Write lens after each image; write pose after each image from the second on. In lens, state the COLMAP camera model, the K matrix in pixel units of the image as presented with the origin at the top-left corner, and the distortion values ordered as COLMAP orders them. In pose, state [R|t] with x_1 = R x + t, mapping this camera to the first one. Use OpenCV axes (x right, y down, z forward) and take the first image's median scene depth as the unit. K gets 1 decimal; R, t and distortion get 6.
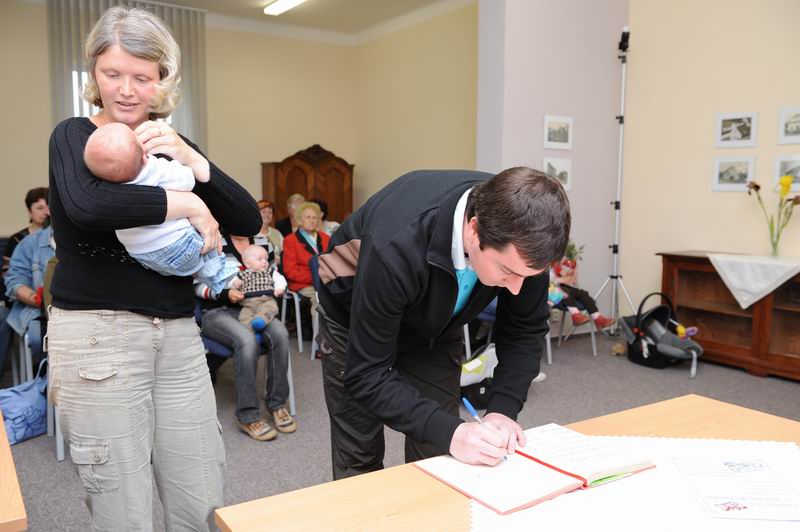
lens RADIAL K [[697.9, 0, 400.0], [0, 697.9, 266.0], [0, 0, 1]] dist [0.001067, 0.003209]
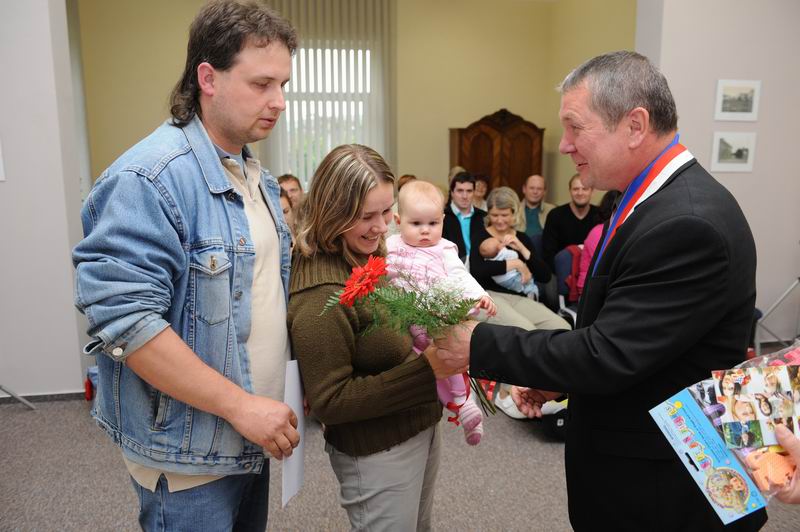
lens RADIAL K [[654.4, 0, 400.0], [0, 654.4, 266.0], [0, 0, 1]] dist [0.000048, -0.000676]
pose [[0.930942, 0.061109, -0.360019, 0.156171], [-0.030029, 0.995370, 0.091303, -0.060211], [0.363931, -0.074187, 0.928467, 0.139707]]
